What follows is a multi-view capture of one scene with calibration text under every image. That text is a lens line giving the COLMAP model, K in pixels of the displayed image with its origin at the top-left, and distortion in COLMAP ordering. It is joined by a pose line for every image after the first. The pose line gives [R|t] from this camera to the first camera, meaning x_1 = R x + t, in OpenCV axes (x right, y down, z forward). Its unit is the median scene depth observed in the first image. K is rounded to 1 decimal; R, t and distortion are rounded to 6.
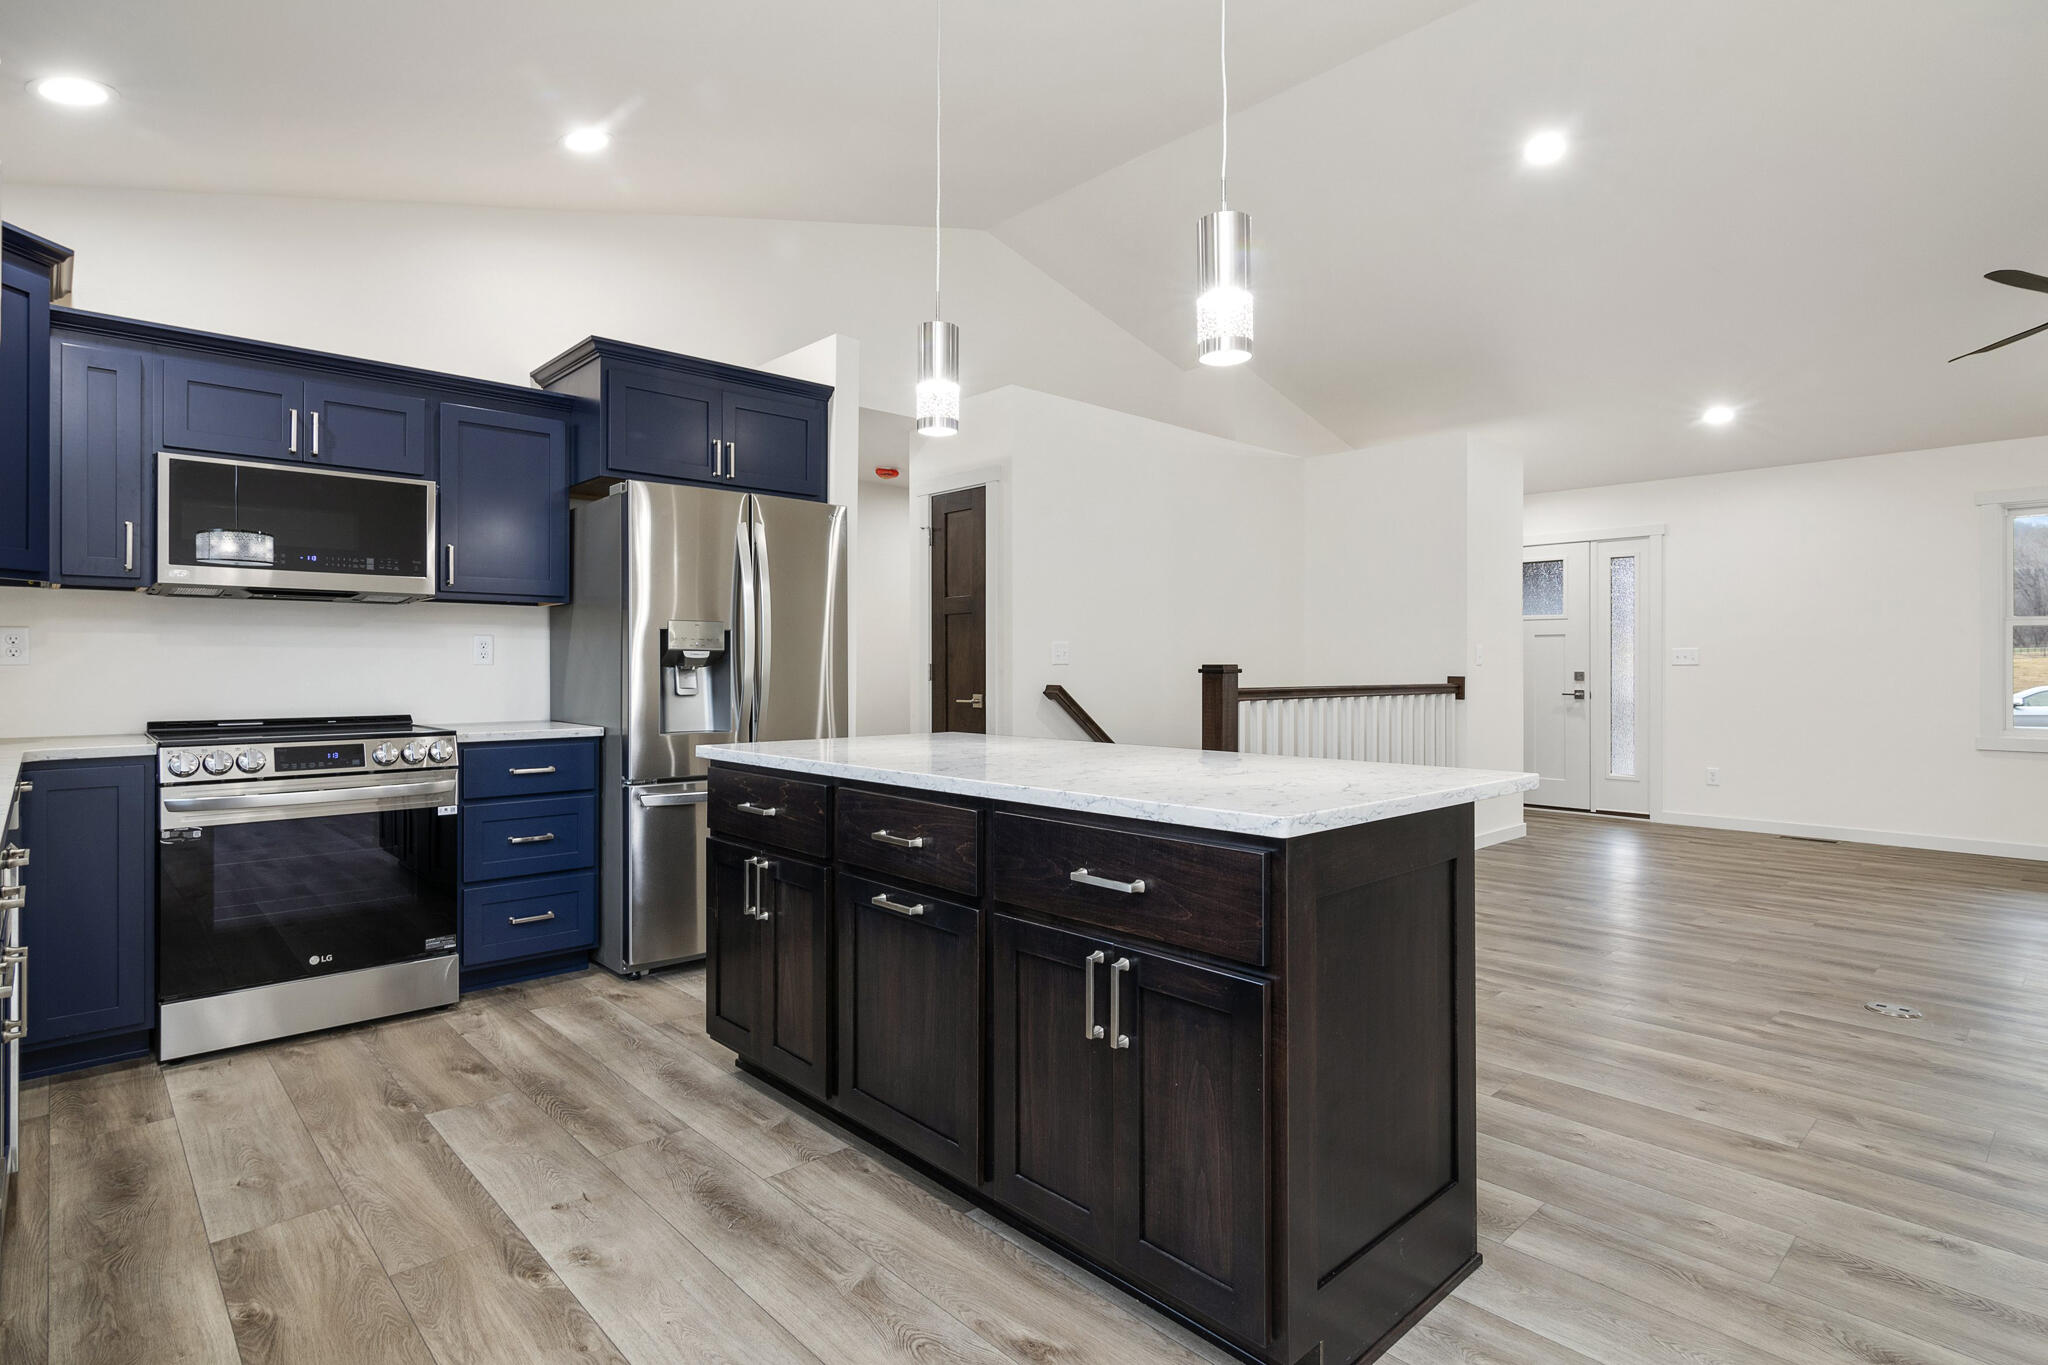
lens RADIAL K [[1041.8, 0, 1017.3], [0, 1041.8, 665.6], [0, 0, 1]] dist [0.000951, 0.000595]
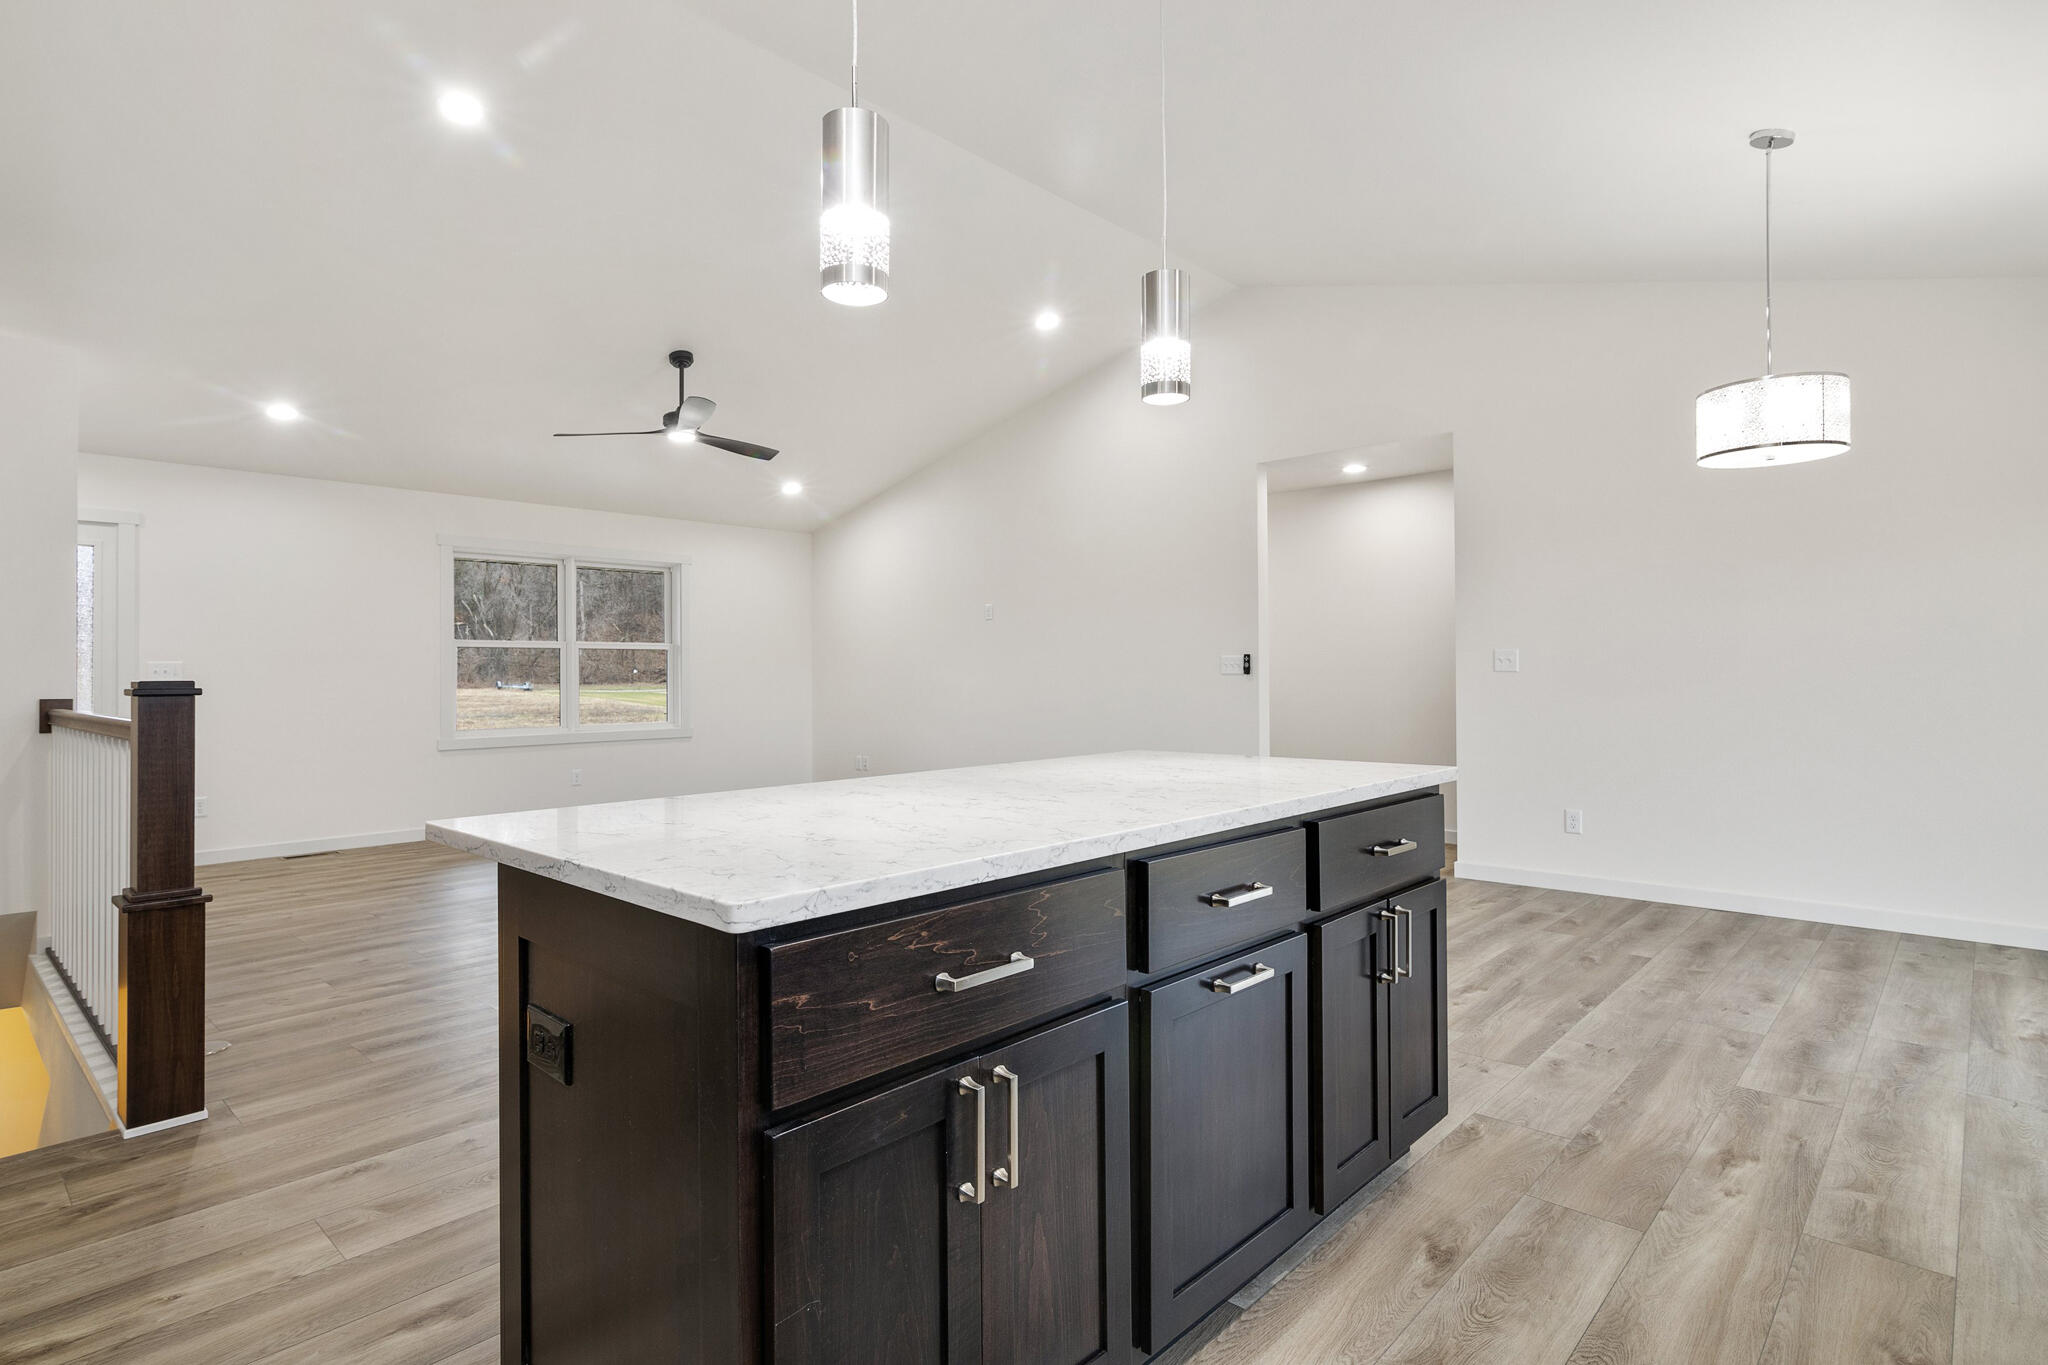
lens RADIAL K [[1041.8, 0, 1018.6], [0, 1041.8, 671.0], [0, 0, 1]] dist [0.000951, 0.000595]
pose [[-0.071796, 0.004587, 0.997409, -0.599610], [0.007693, 0.999962, -0.004045, -0.000679], [-0.997390, 0.007383, -0.071829, 0.828198]]
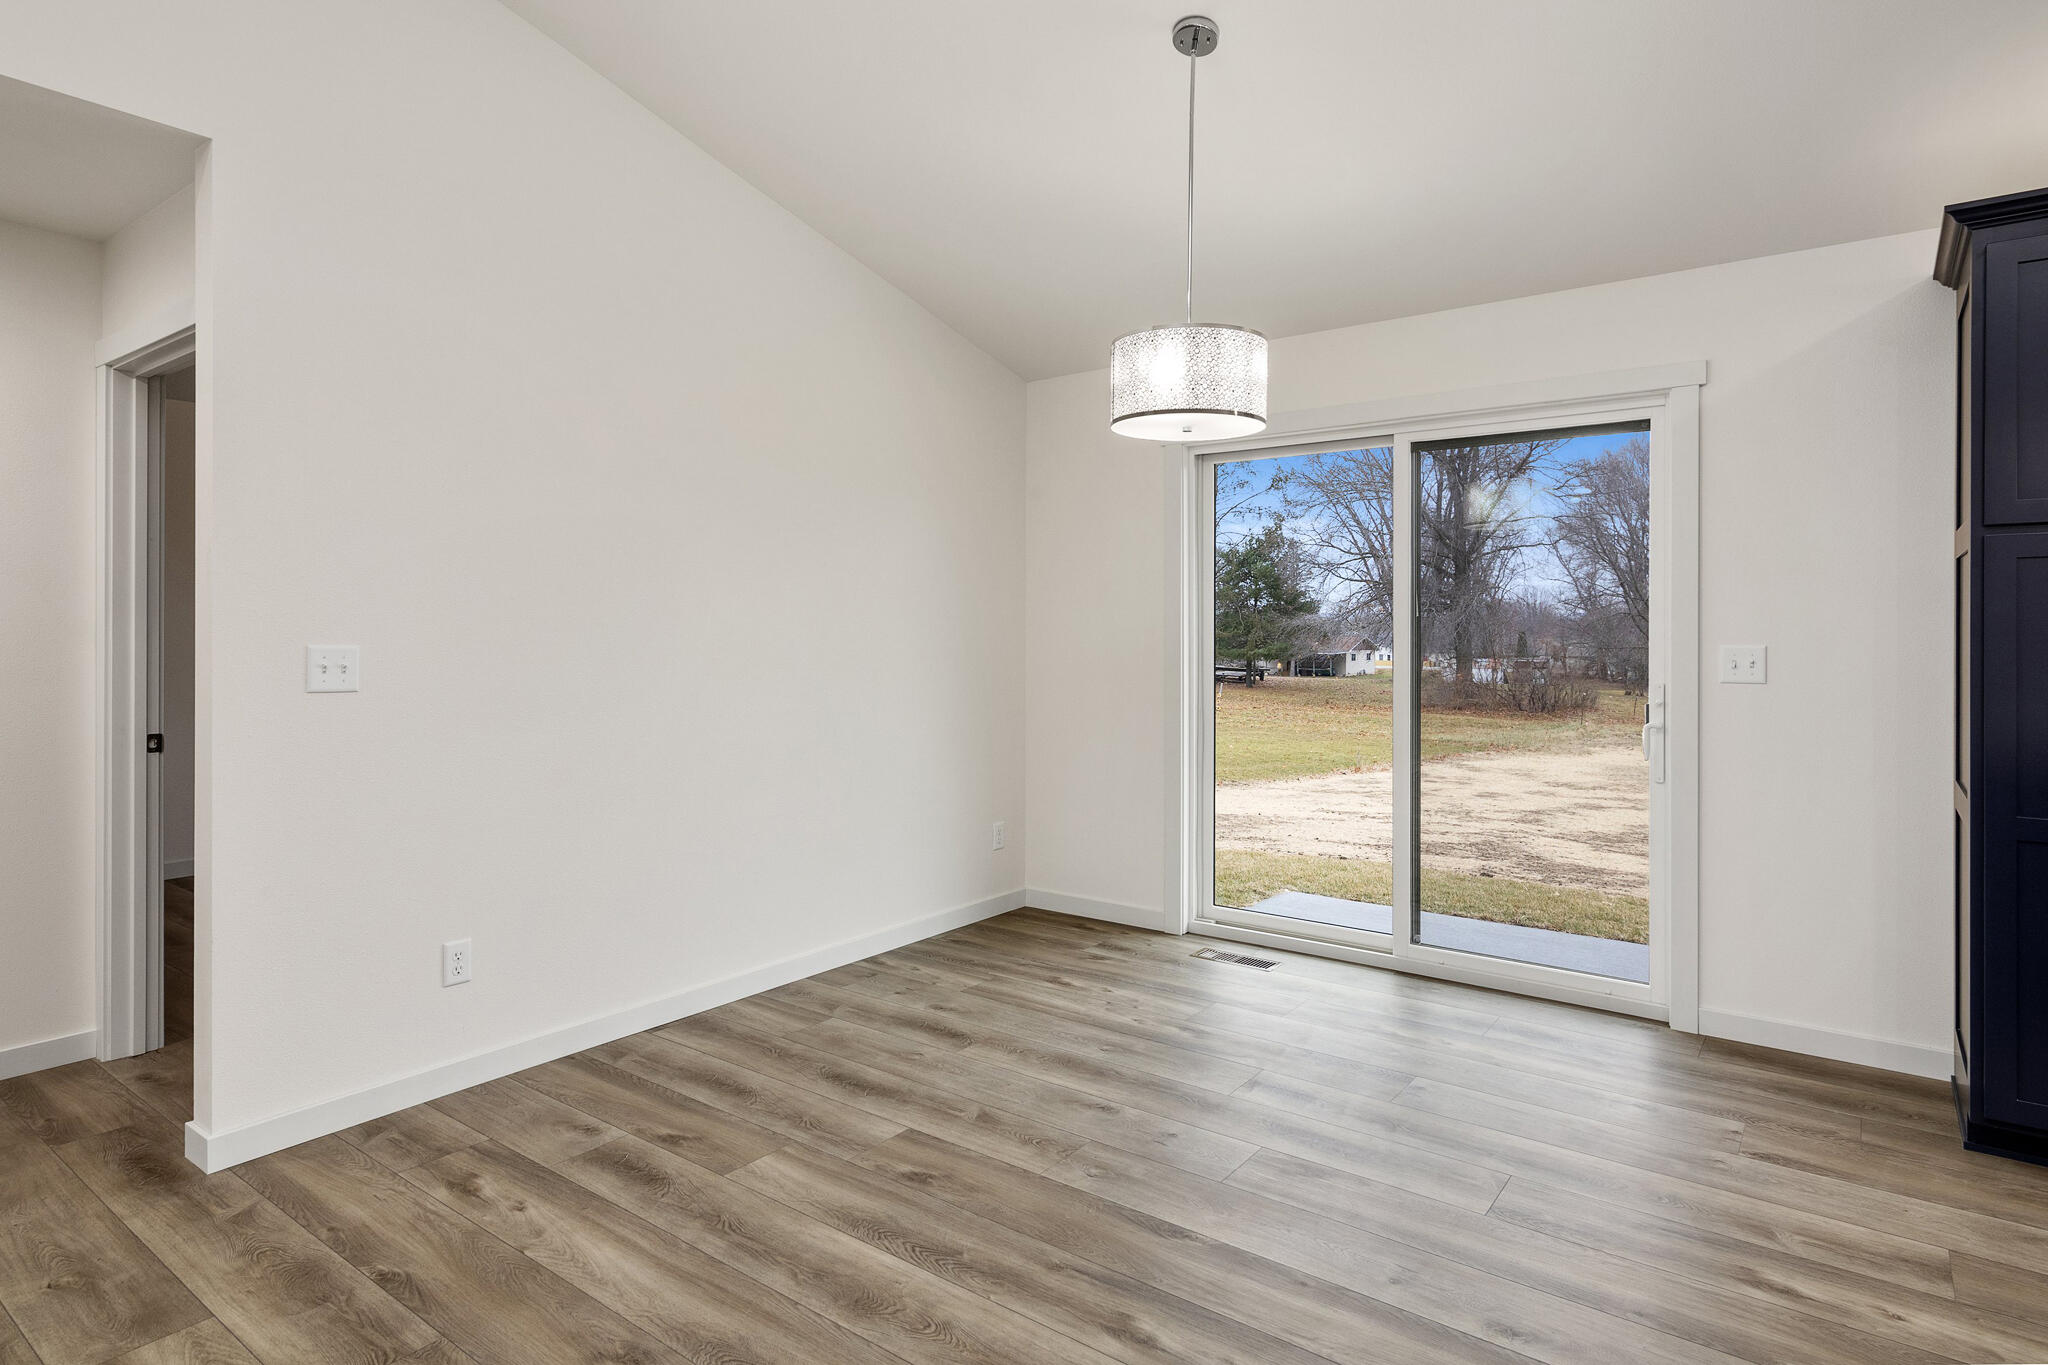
lens RADIAL K [[1113.6, 0, 1009.8], [0, 1113.6, 628.2], [0, 0, 1]] dist [0.003826, 0.000220]
pose [[-0.986919, -0.001272, -0.161210, 0.684472], [-0.000933, 0.999997, -0.002183, -0.051049], [0.161212, -0.002004, -0.986918, 0.868935]]
